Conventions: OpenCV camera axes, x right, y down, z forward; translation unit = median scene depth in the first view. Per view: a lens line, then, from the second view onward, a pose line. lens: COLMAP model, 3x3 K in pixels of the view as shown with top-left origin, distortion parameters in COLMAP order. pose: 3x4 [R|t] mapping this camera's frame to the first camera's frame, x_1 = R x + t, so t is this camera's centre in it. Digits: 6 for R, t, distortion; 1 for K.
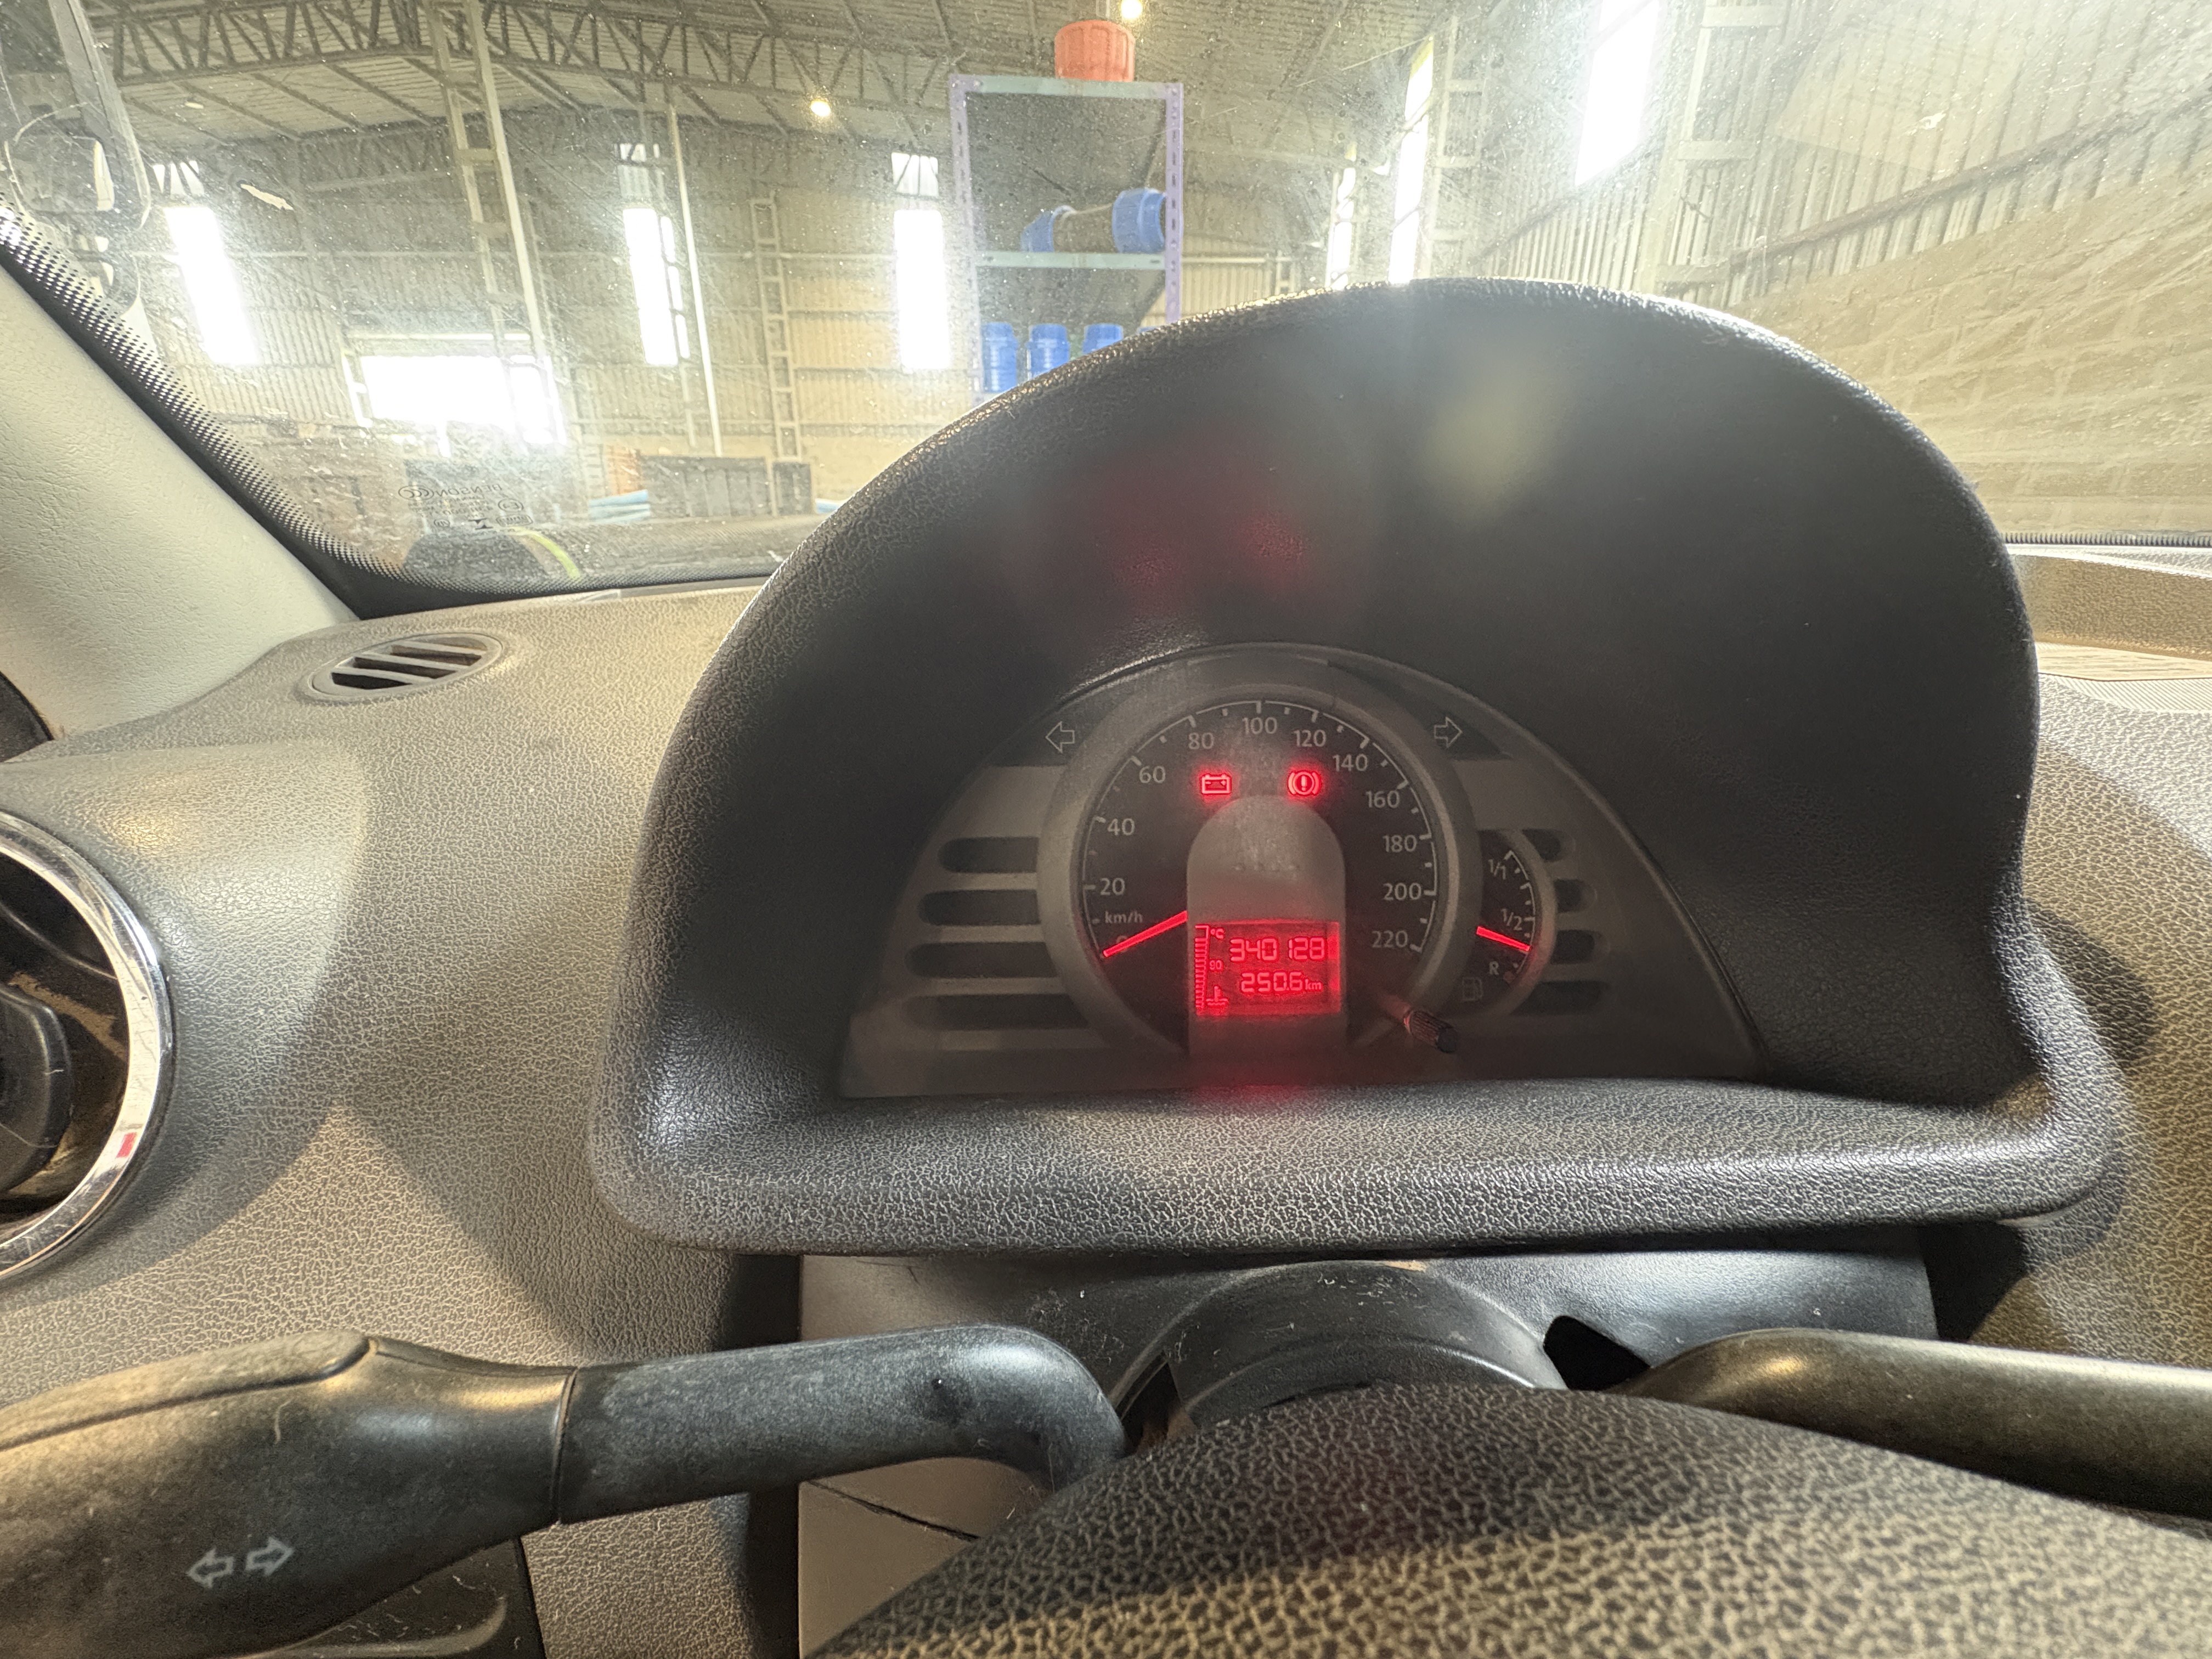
lens RADIAL K [[875.8, 0, 1105.2], [0, 875.8, 837.3], [0, 0, 1]] dist [-0.002365, -0.000092]
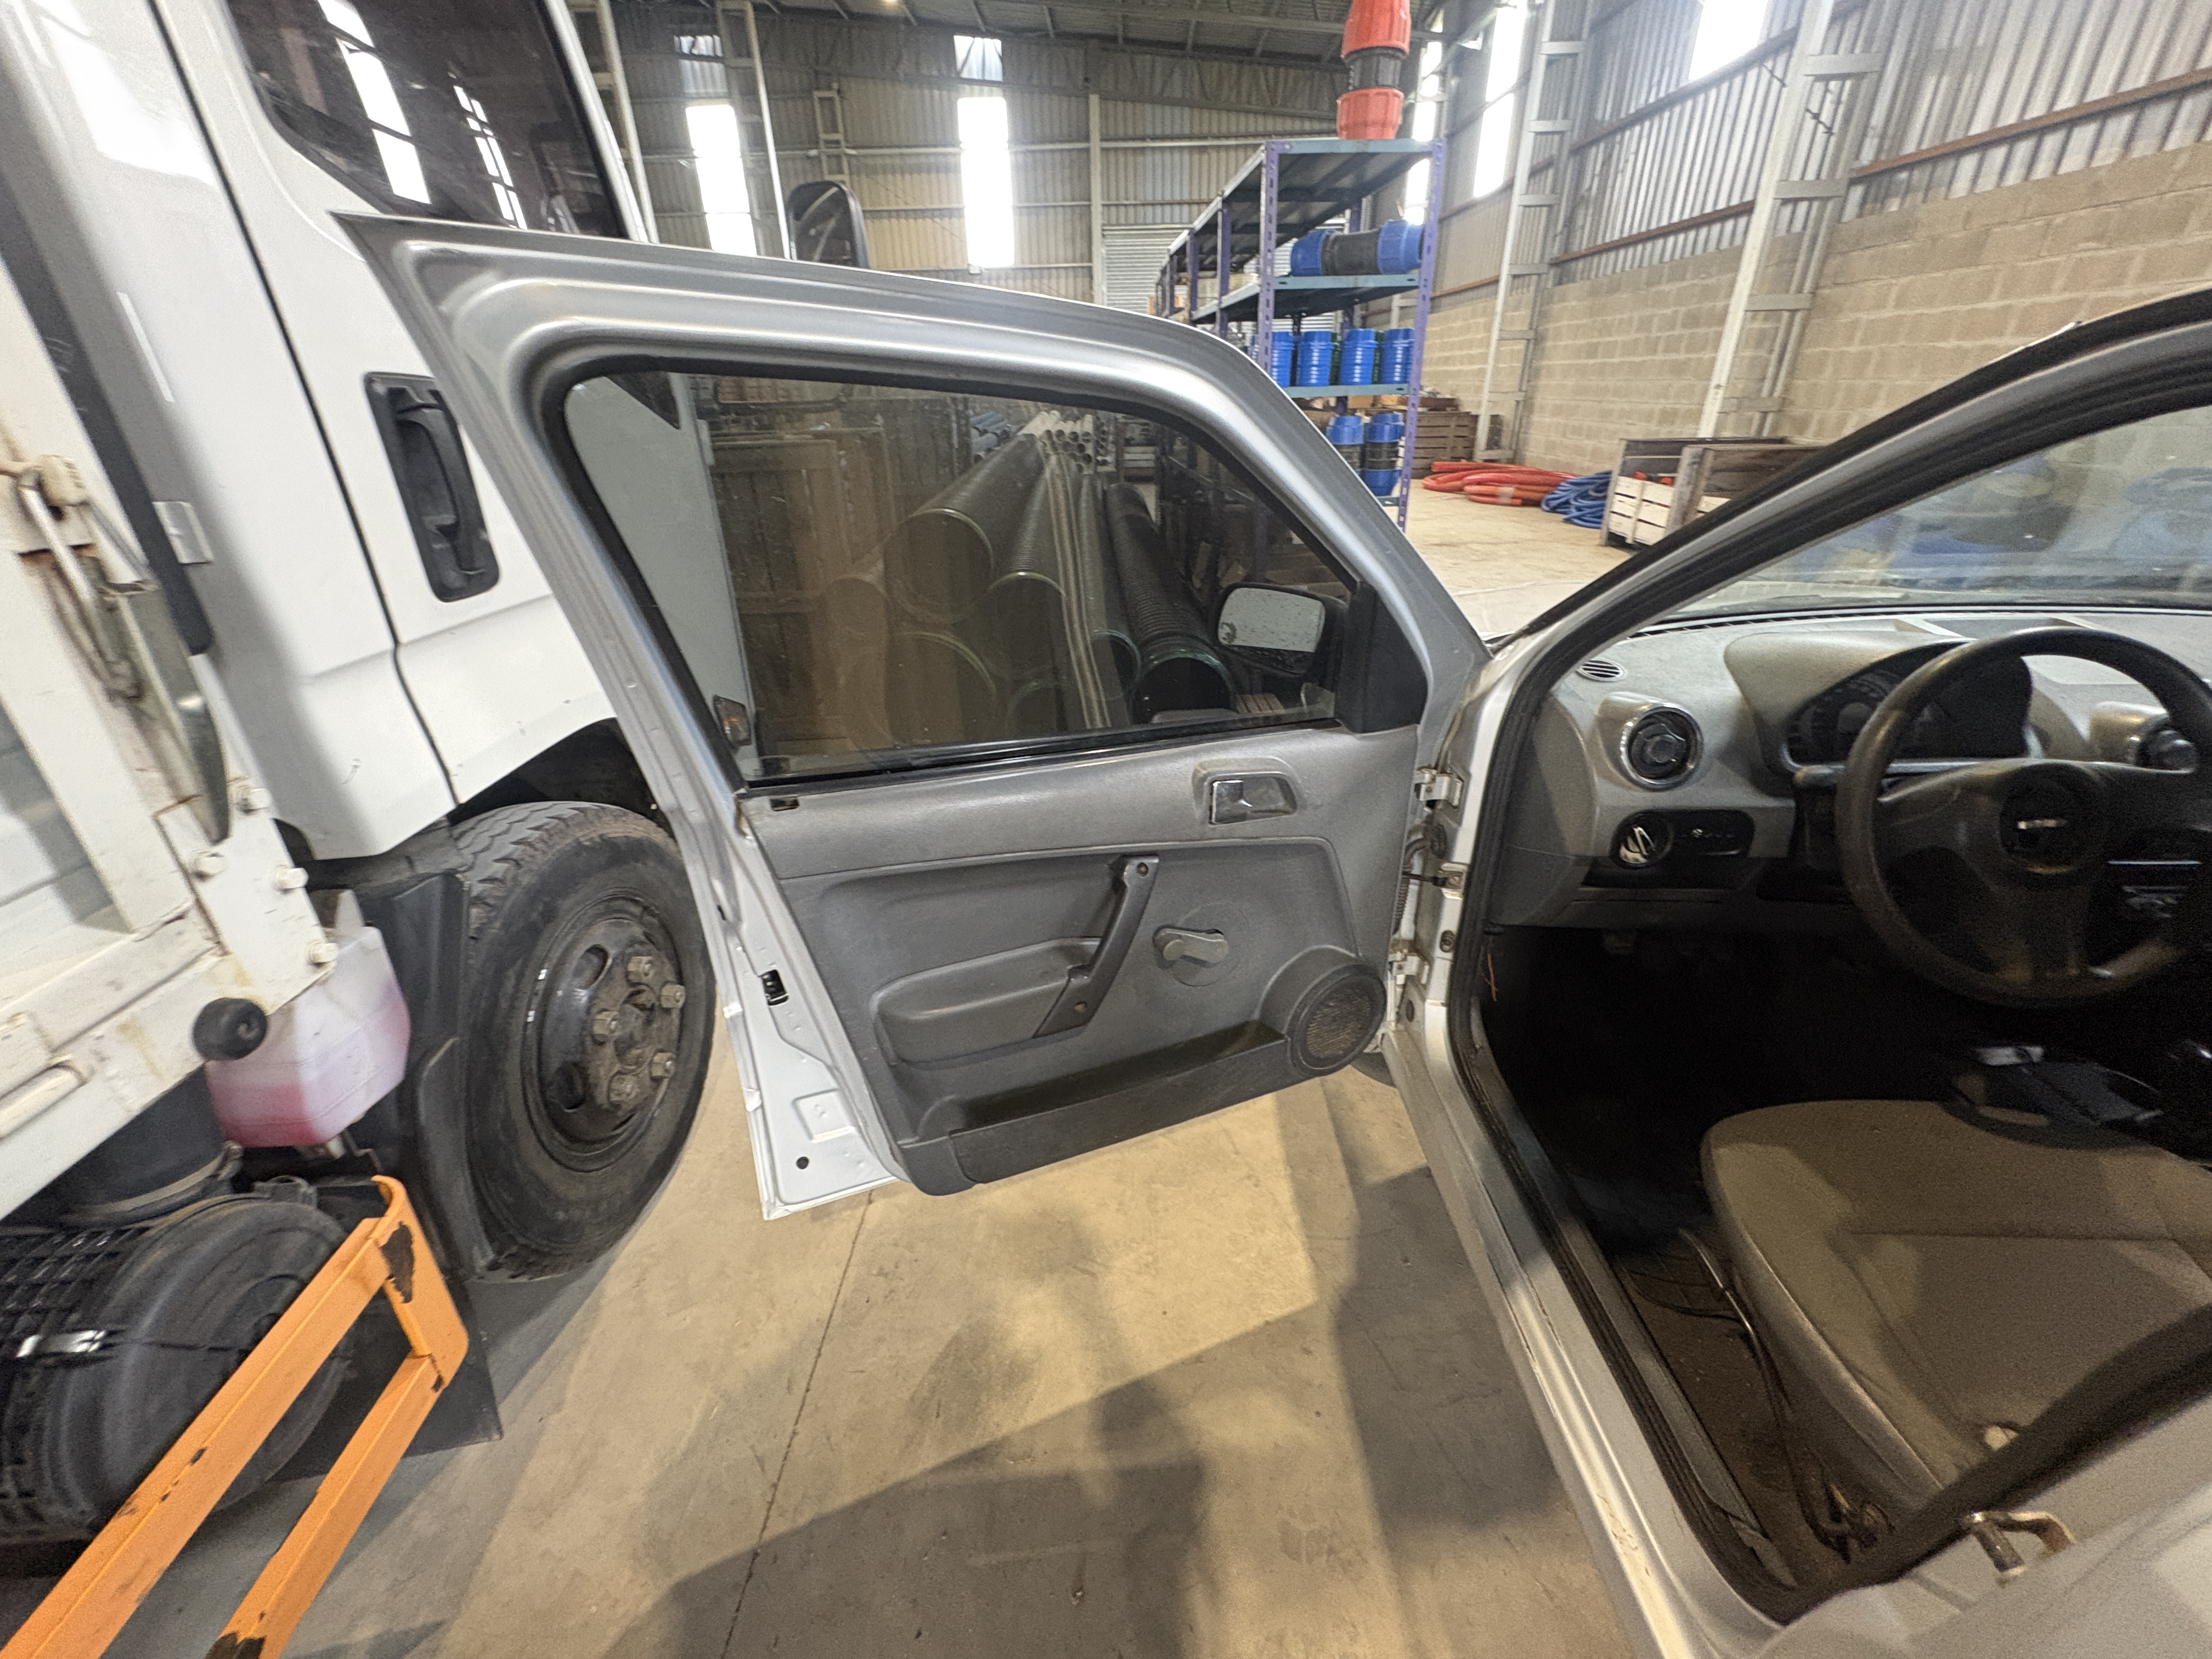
lens RADIAL K [[876.1, 0, 1106.0], [0, 876.1, 829.5], [0, 0, 1]] dist [0.000016, 0.000236]
pose [[0.999405, -0.009858, -0.033045, -0.053413], [0.013139, 0.994839, 0.100610, 0.001306], [0.031883, -0.100985, 0.994377, -0.055213]]
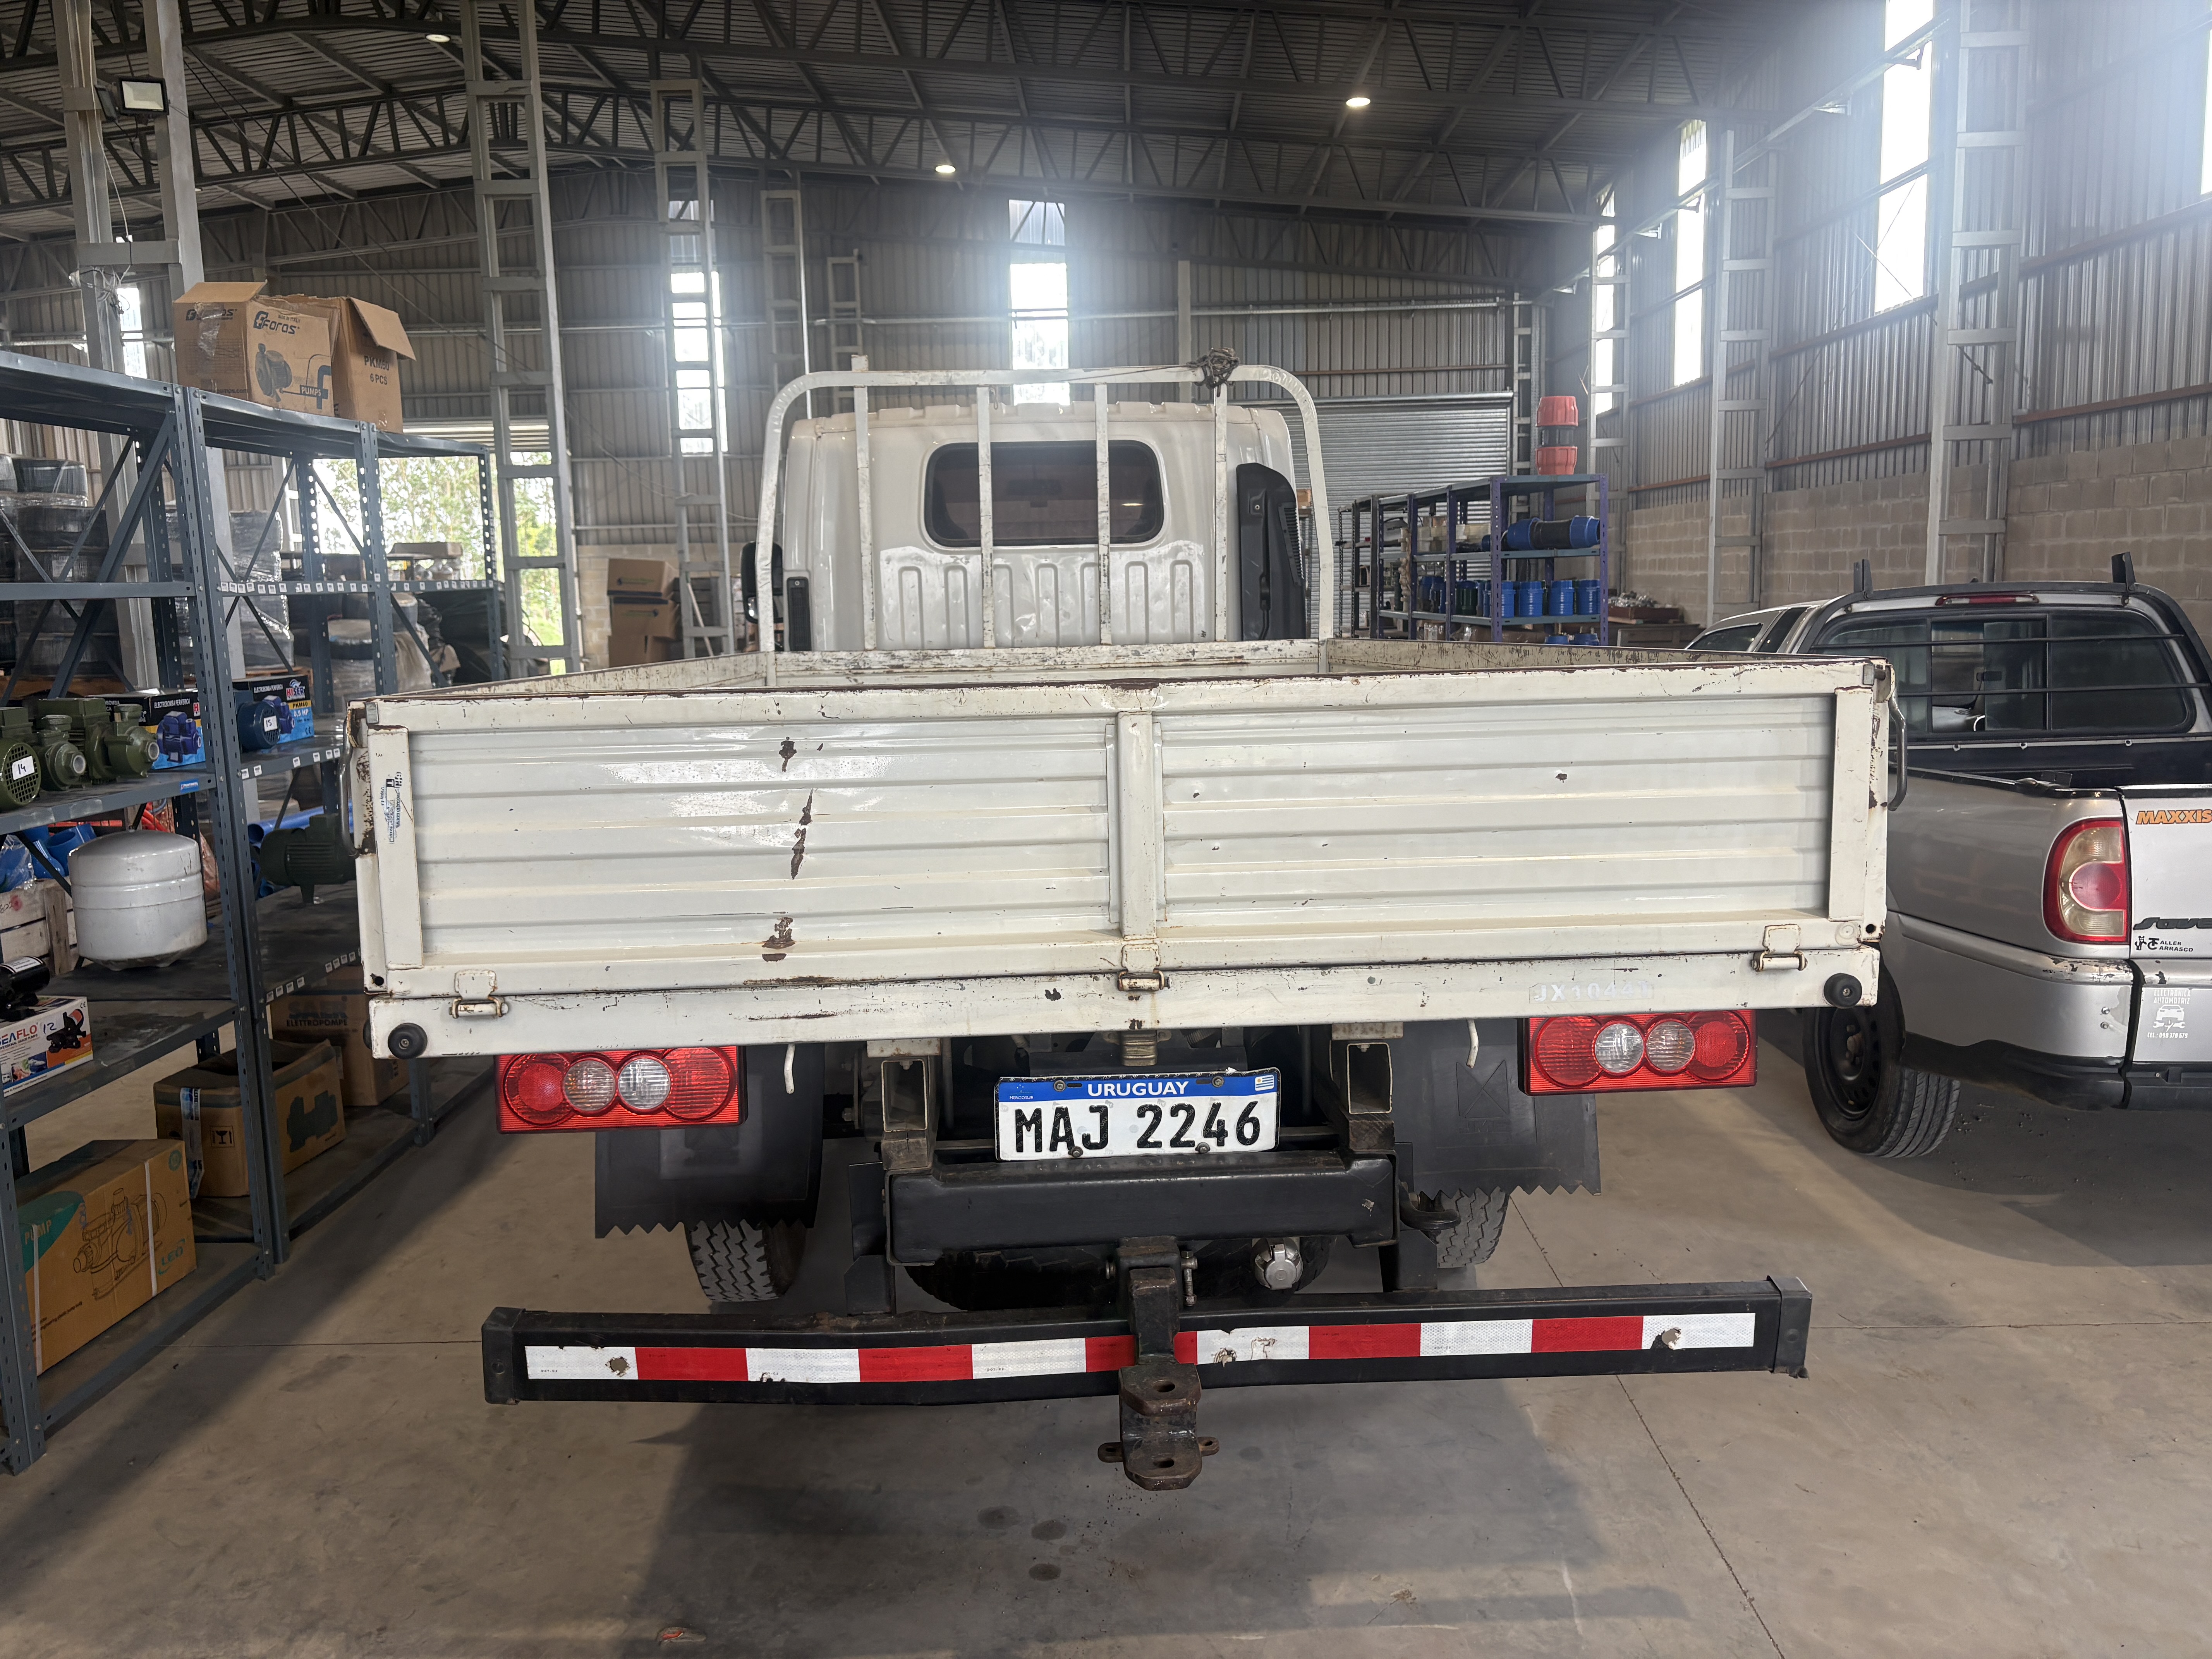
lens RADIAL K [[1688.2, 0, 1106.5], [0, 1688.2, 839.6], [0, 0, 1]] dist [0.049175, -0.050577]
pose [[0.999351, -0.025330, -0.025625, -0.135176], [0.019303, 0.976895, -0.212847, 0.102542], [0.030424, 0.212214, 0.976749, -0.362666]]
